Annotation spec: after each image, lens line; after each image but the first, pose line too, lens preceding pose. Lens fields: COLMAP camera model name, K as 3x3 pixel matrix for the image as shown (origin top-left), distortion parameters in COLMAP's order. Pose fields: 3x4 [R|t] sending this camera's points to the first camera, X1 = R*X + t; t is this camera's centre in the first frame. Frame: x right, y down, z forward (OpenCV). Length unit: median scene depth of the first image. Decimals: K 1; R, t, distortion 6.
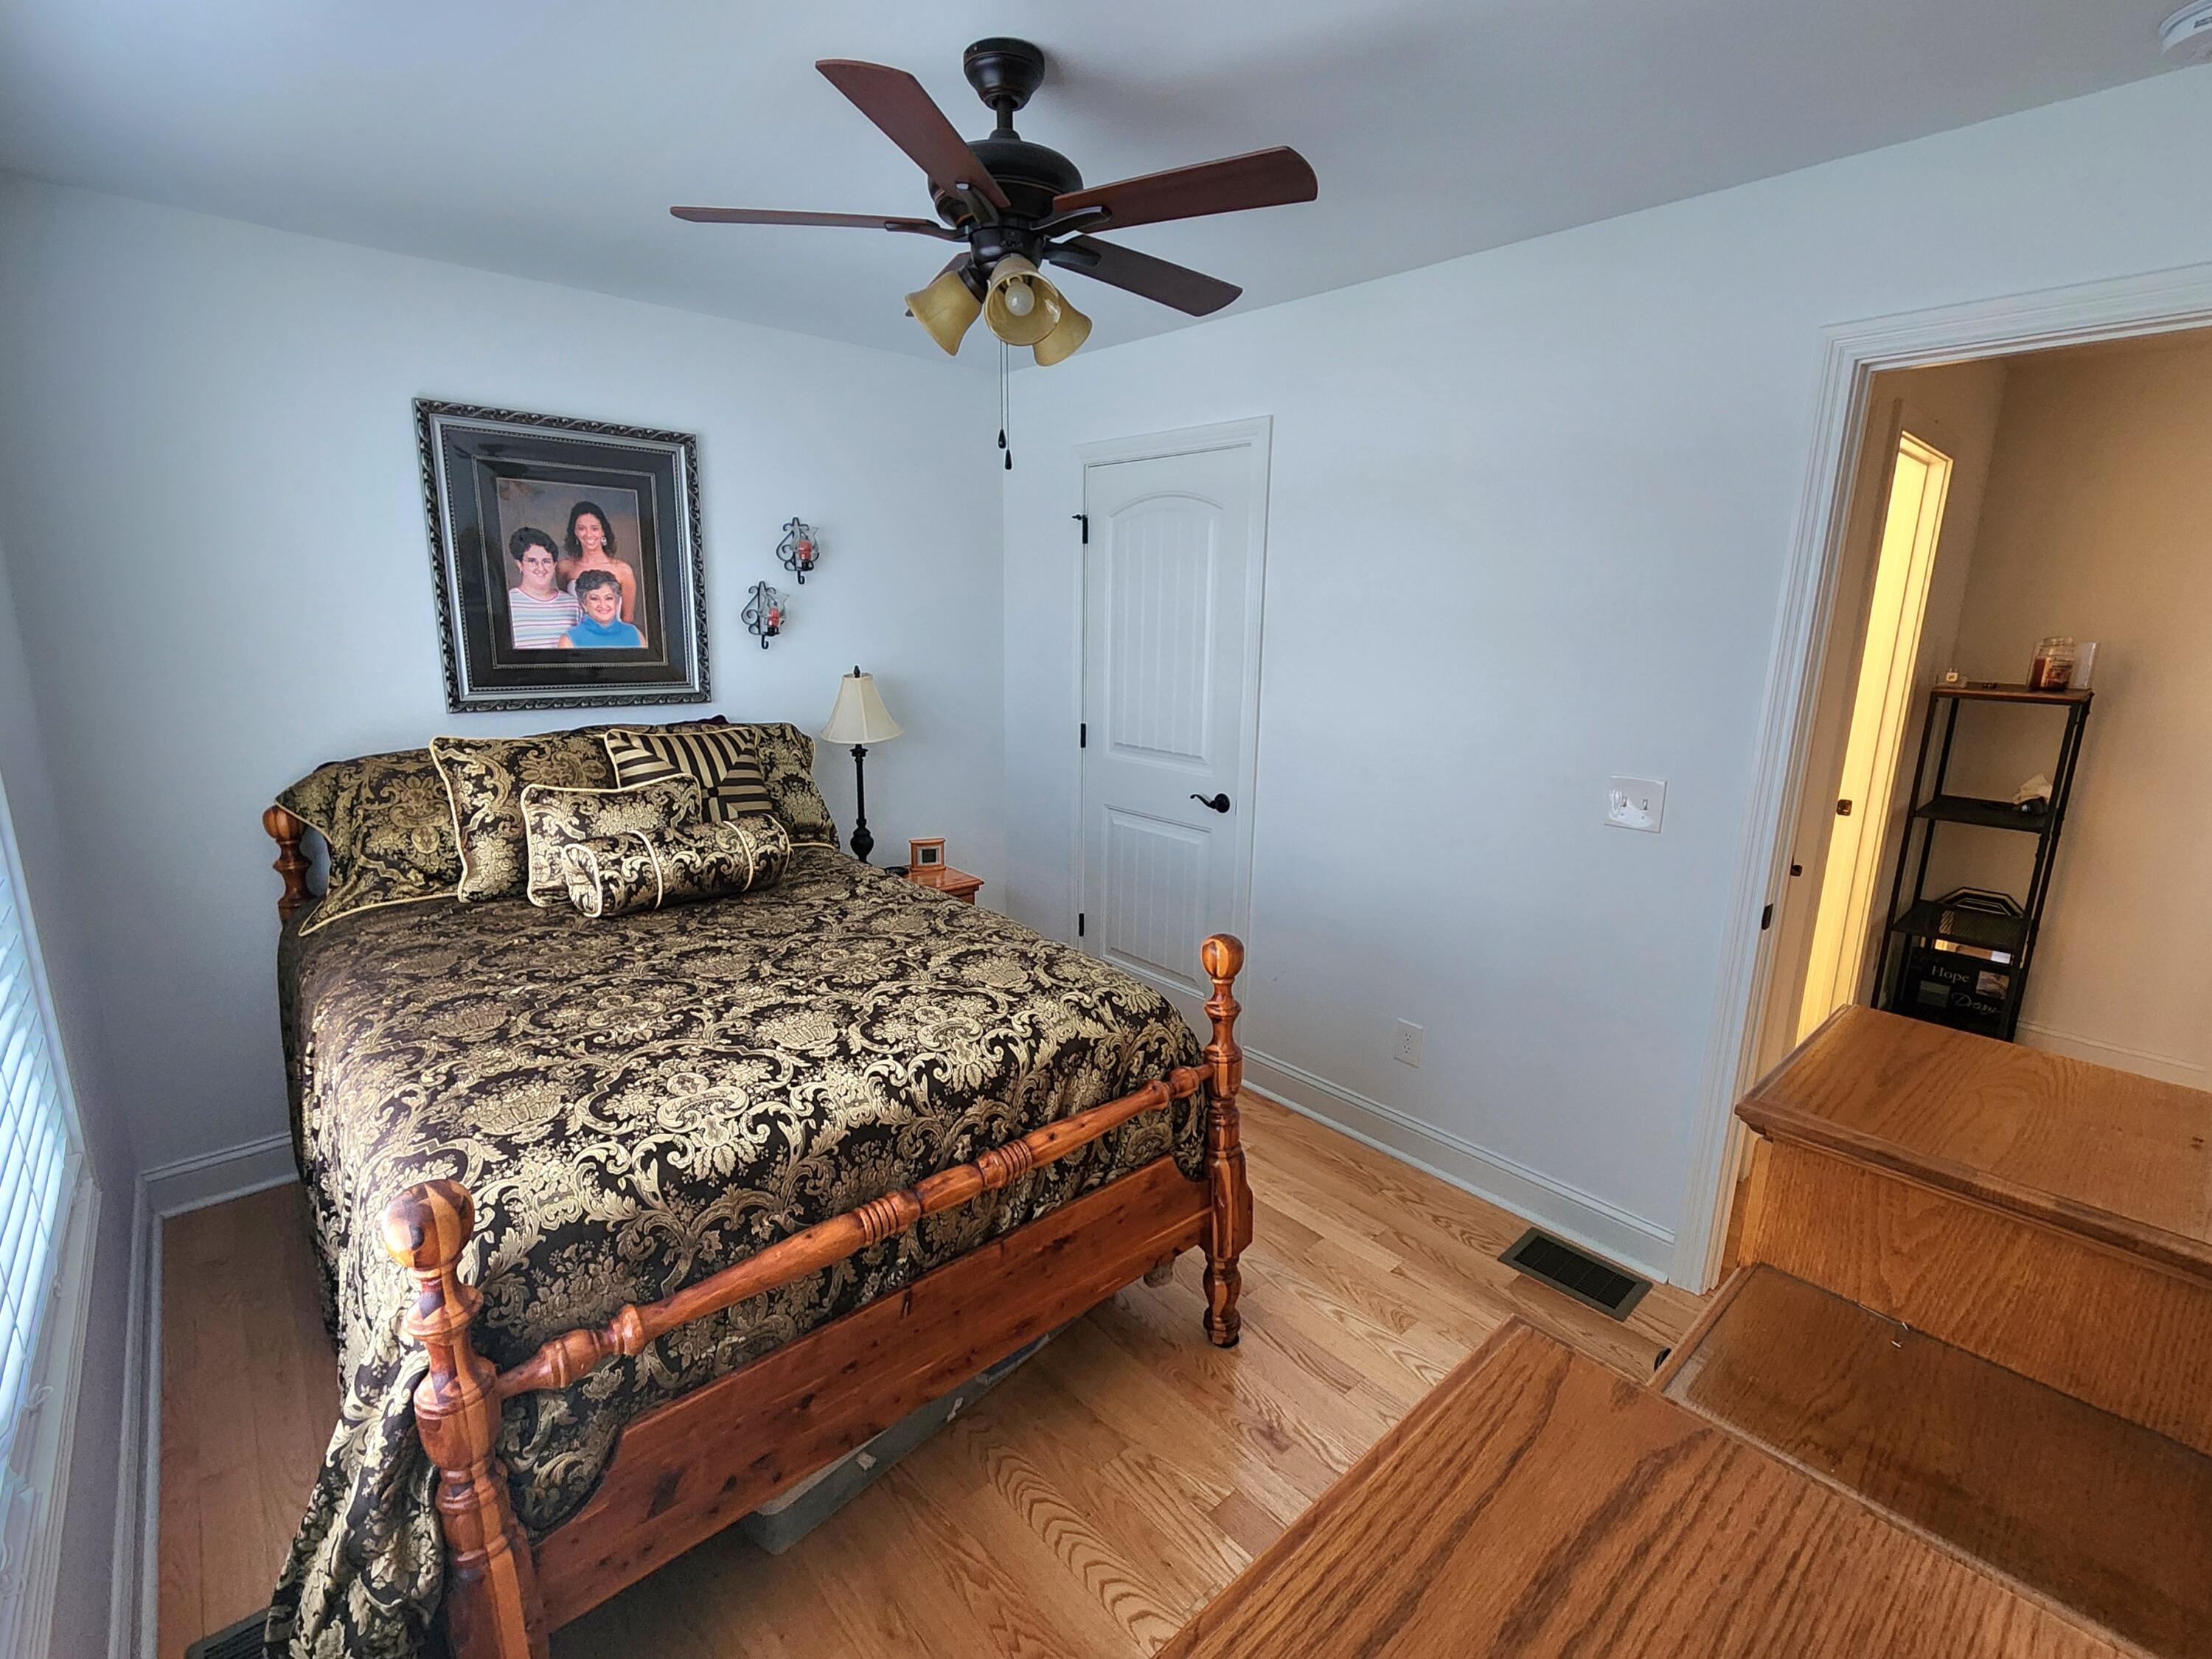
lens RADIAL K [[1032.0, 0, 1106.0], [0, 1032.0, 829.5], [0, 0, 1]] dist [0.000547, 0.000084]
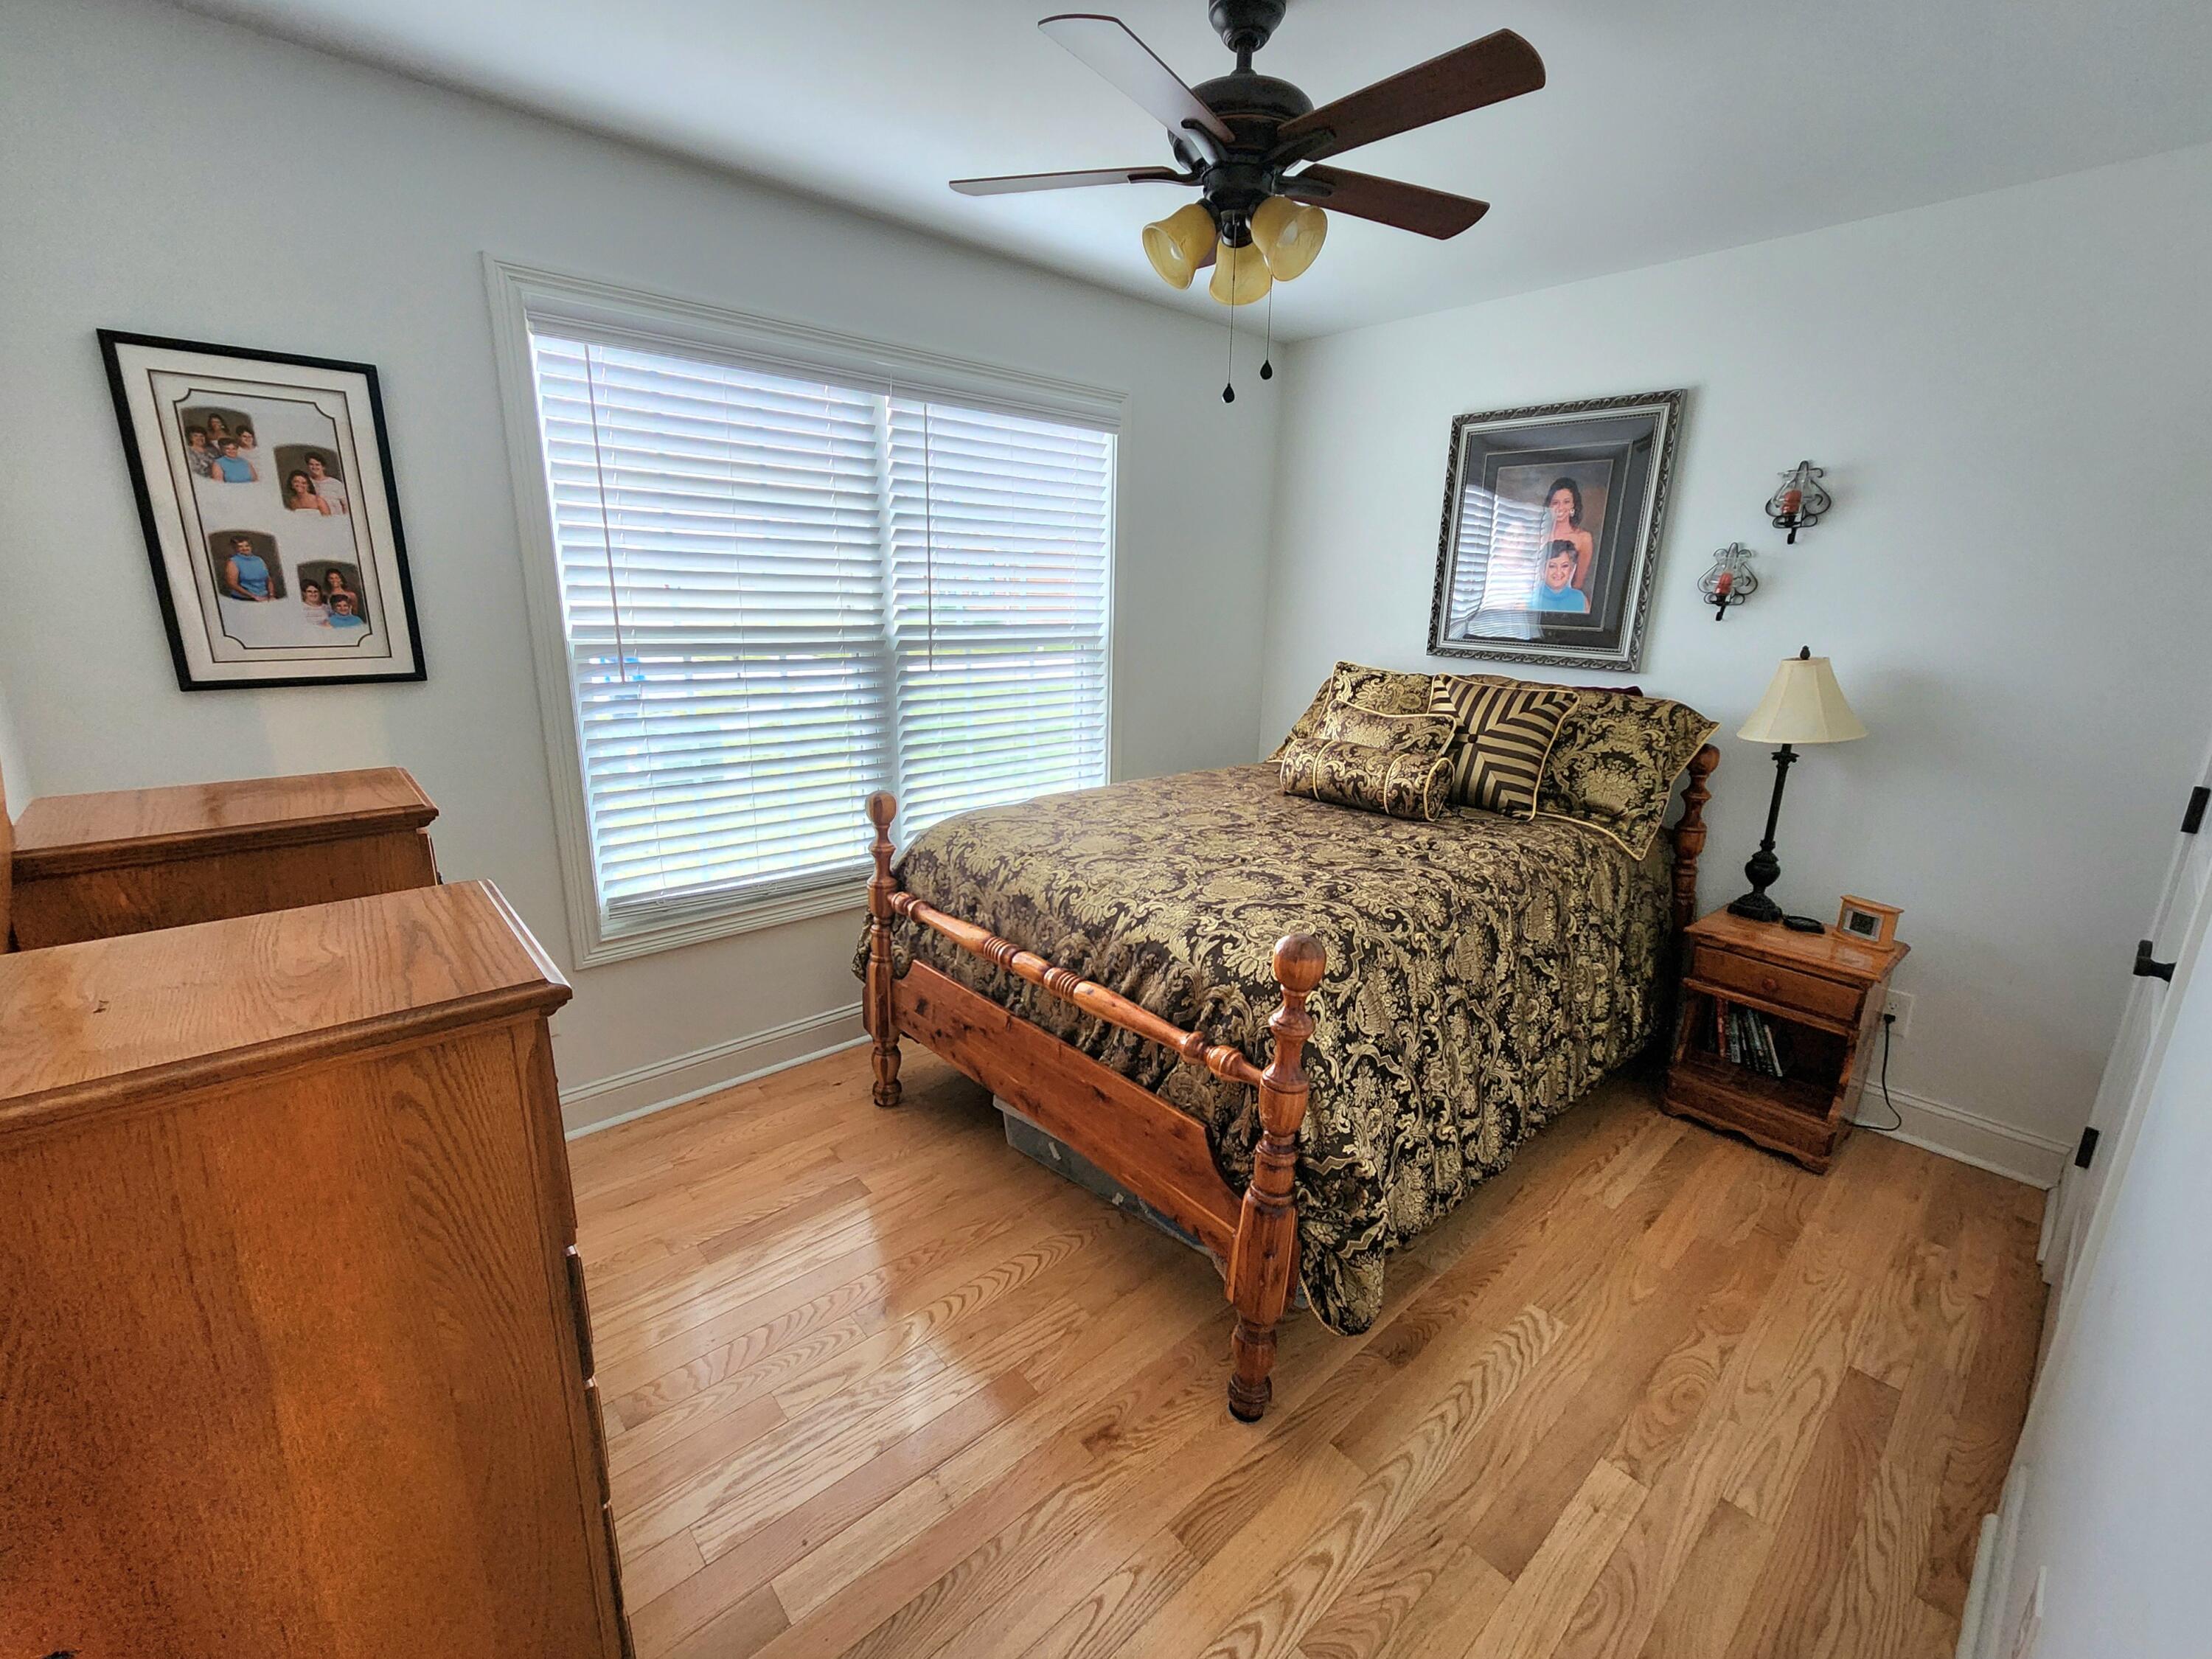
lens RADIAL K [[934.1, 0, 1106.0], [0, 934.1, 829.5], [0, 0, 1]] dist [0.013249, 0.000063]
pose [[-0.021006, 0.234445, -0.971903, 0.838412], [-0.239952, 0.942521, 0.232543, -0.113267], [0.970557, 0.238095, 0.036457, 0.839563]]
